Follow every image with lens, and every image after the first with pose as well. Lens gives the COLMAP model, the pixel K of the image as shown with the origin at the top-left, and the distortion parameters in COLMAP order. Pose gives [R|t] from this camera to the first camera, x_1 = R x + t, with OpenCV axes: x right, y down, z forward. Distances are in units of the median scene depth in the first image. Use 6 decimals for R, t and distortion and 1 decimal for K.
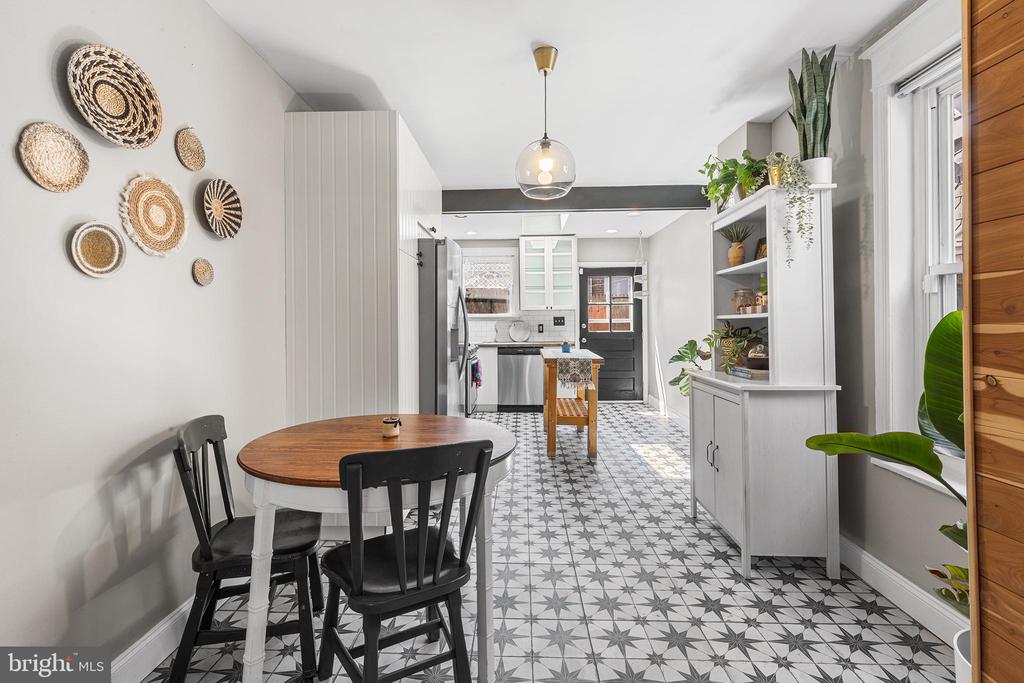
lens RADIAL K [[464.8, 0, 506.5], [0, 464.8, 335.2], [0, 0, 1]] dist [0.001762, -0.000867]
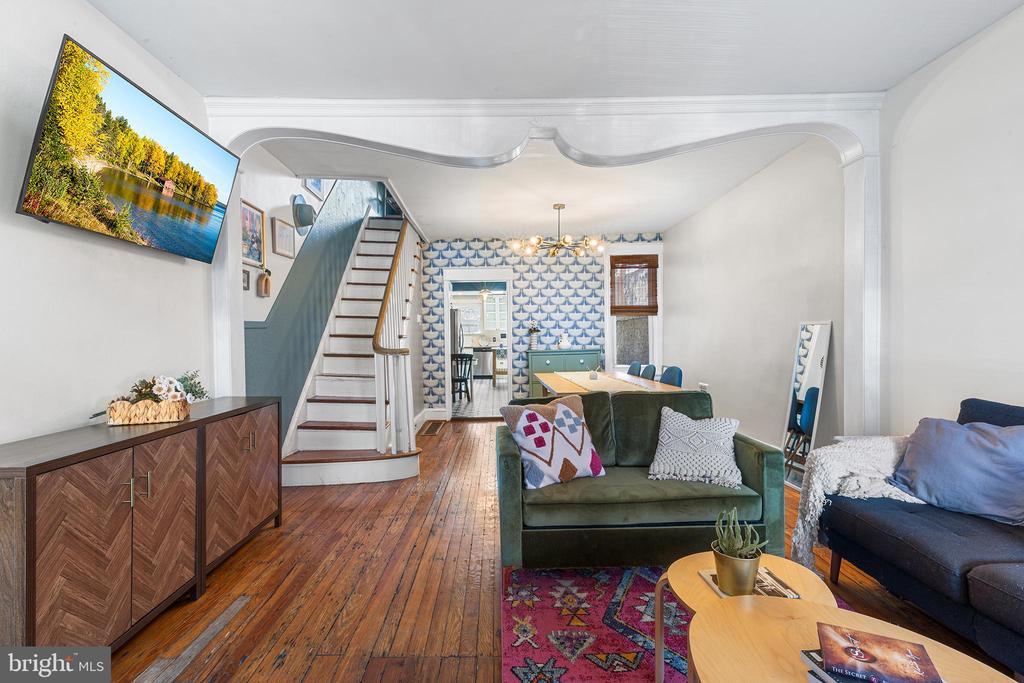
lens RADIAL K [[464.8, 0, 510.2], [0, 464.8, 343.5], [0, 0, 1]] dist [0.001762, -0.000867]
pose [[0.997783, -0.005163, 0.066354, 0.009366], [0.006680, 0.999721, -0.022672, 0.049173], [-0.066218, 0.023065, 0.997539, -1.029813]]
